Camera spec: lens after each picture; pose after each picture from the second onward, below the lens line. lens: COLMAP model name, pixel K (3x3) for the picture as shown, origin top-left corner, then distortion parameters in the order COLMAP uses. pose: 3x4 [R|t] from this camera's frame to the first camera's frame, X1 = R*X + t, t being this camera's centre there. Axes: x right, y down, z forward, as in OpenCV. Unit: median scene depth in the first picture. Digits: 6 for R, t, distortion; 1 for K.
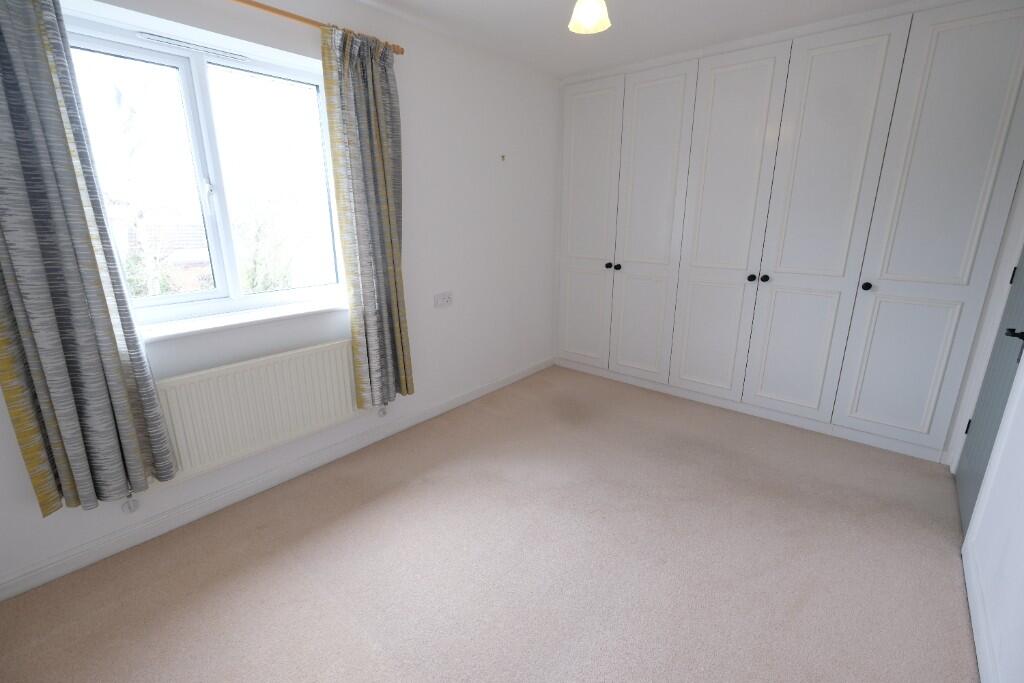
lens RADIAL K [[454.7, 0, 512.7], [0, 454.7, 332.5], [0, 0, 1]] dist [-0.001038, -0.000120]
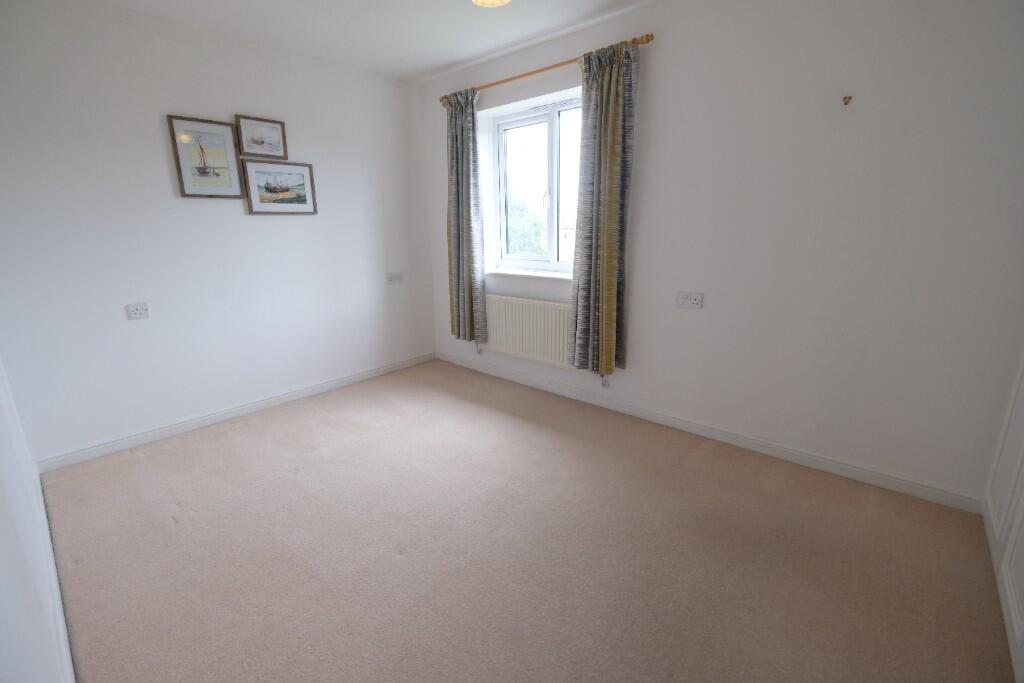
lens RADIAL K [[454.7, 0, 512.7], [0, 454.7, 332.5], [0, 0, 1]] dist [-0.001038, -0.000120]
pose [[-0.049872, 0.233459, -0.971087, 0.953102], [-0.241363, 0.940661, 0.238540, -0.186633], [0.969153, 0.246281, 0.009436, 0.917536]]
